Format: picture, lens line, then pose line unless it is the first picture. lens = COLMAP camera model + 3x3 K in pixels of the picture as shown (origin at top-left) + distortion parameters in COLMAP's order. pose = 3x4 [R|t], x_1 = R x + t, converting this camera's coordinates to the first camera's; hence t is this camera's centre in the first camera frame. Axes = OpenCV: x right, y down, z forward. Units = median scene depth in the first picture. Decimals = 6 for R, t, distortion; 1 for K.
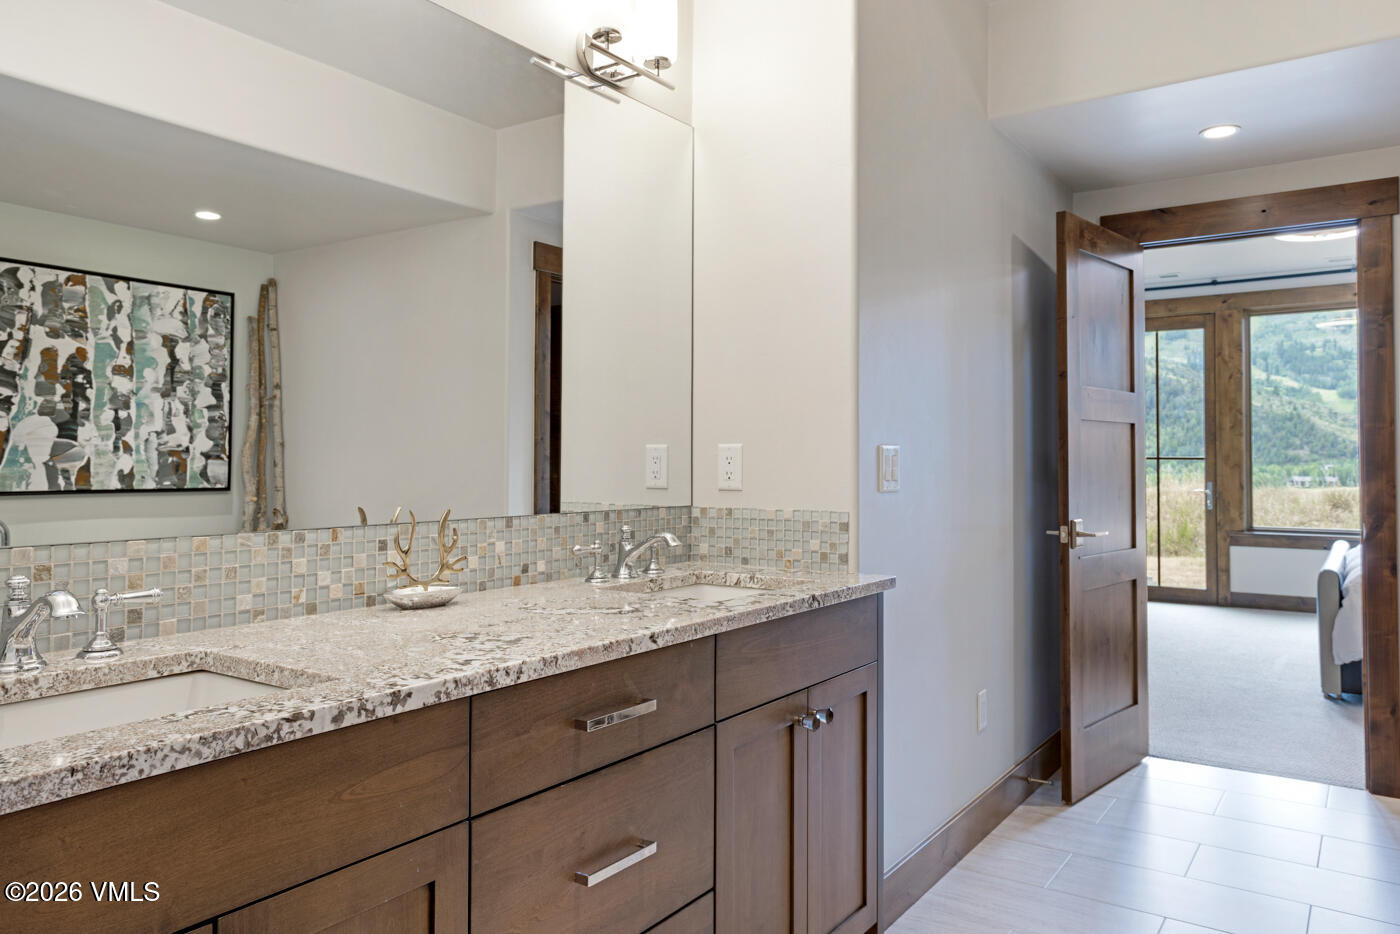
lens RADIAL K [[989.9, 0, 699.2], [0, 989.9, 431.4], [0, 0, 1]] dist [-0.006148, 0.017502]
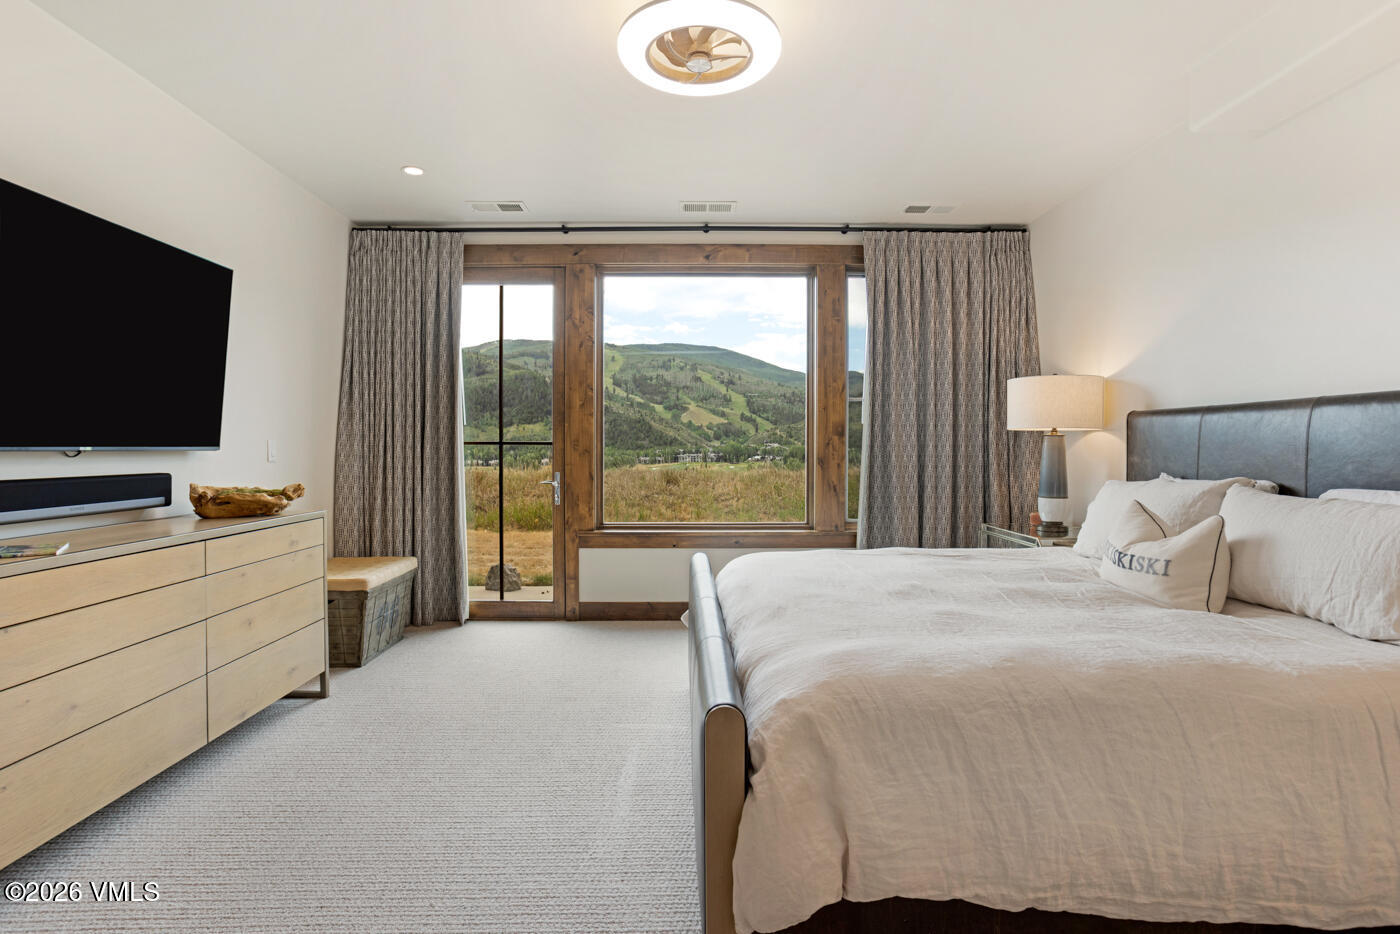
lens RADIAL K [[739.9, 0, 696.2], [0, 739.9, 456.8], [0, 0, 1]] dist [-0.032391, 0.019620]
pose [[0.816480, -0.009813, 0.577290, 0.257165], [-0.014349, 0.999202, 0.037278, 0.014152], [-0.577195, -0.038720, 0.815688, 0.435306]]
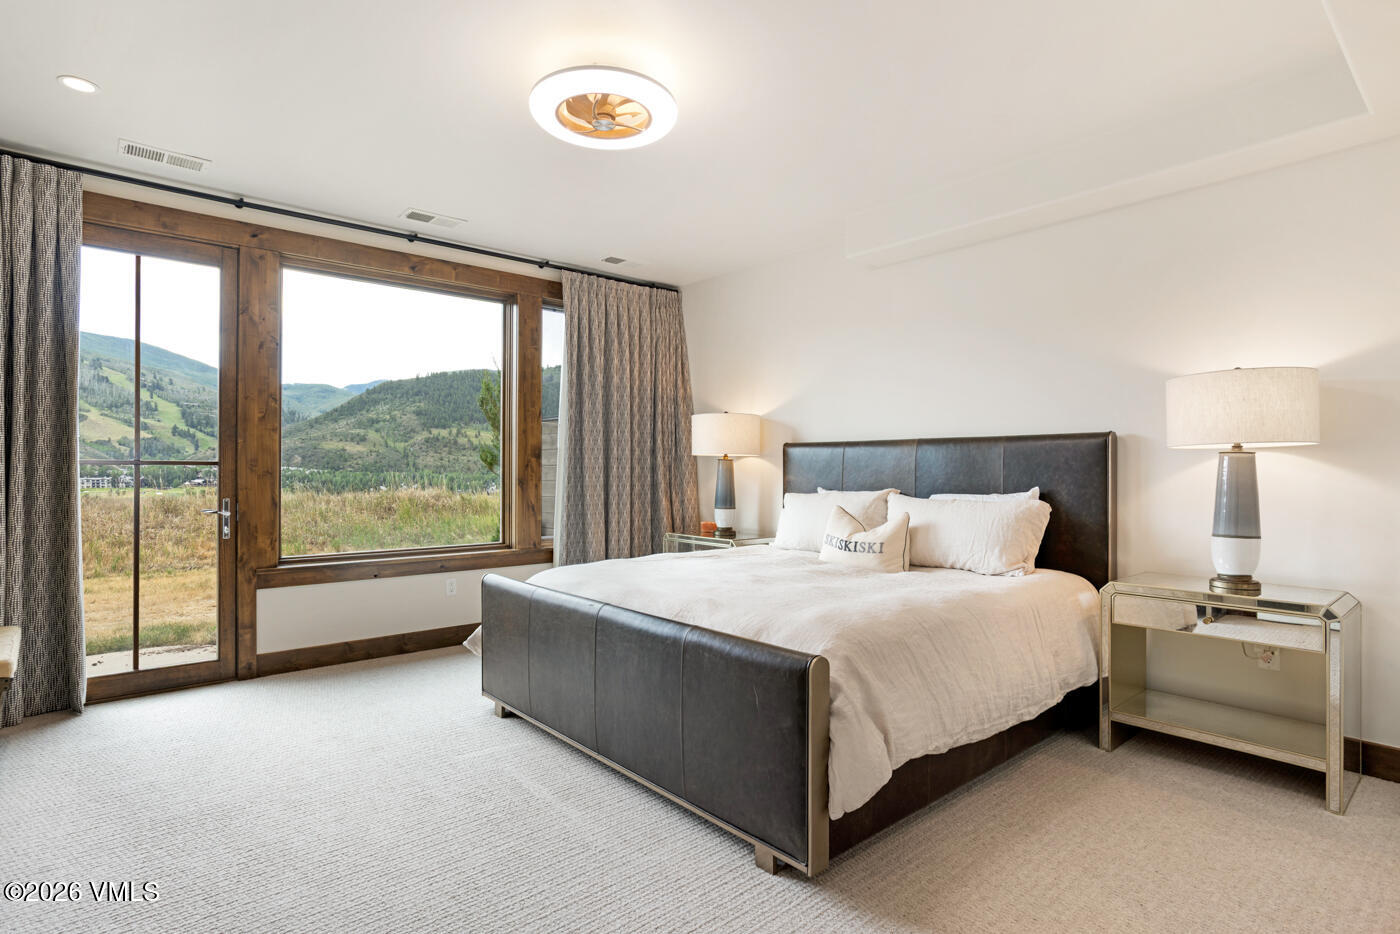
lens RADIAL K [[749.8, 0, 725.3], [0, 749.8, 467.8], [0, 0, 1]] dist [-0.032680, 0.019149]
pose [[0.213525, 0.000519, 0.976937, 0.098638], [-0.028936, 0.999564, 0.005793, 0.018005], [-0.976509, -0.029506, 0.213447, 0.569061]]
